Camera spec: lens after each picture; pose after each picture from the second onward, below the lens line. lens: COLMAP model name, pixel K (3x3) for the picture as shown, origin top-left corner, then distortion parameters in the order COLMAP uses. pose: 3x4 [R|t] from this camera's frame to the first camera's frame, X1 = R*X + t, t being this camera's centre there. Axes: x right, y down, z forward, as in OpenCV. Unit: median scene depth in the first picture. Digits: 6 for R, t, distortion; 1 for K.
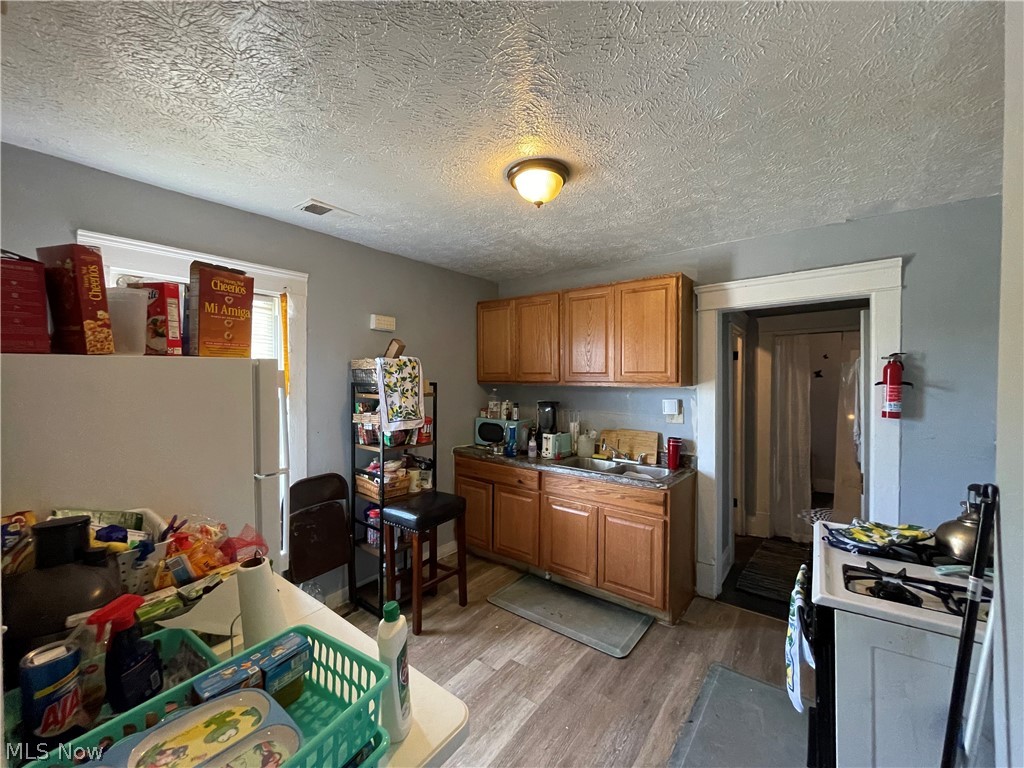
lens RADIAL K [[416.7, 0, 511.5], [0, 416.7, 381.4], [0, 0, 1]] dist [-0.000581, -0.000175]
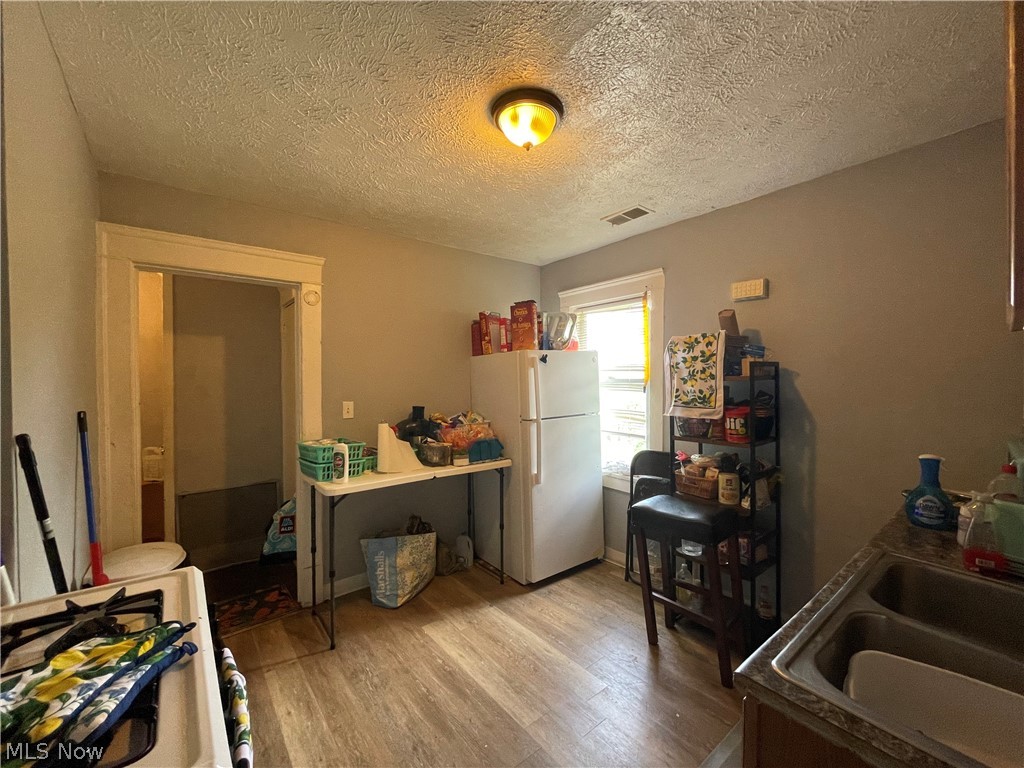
lens RADIAL K [[416.7, 0, 511.8], [0, 416.7, 380.5], [0, 0, 1]] dist [-0.000581, -0.000175]
pose [[-0.243881, 0.005514, -0.969789, 0.653161], [-0.002778, 0.999976, 0.006385, 0.034676], [0.969801, 0.004251, -0.243860, 0.850256]]
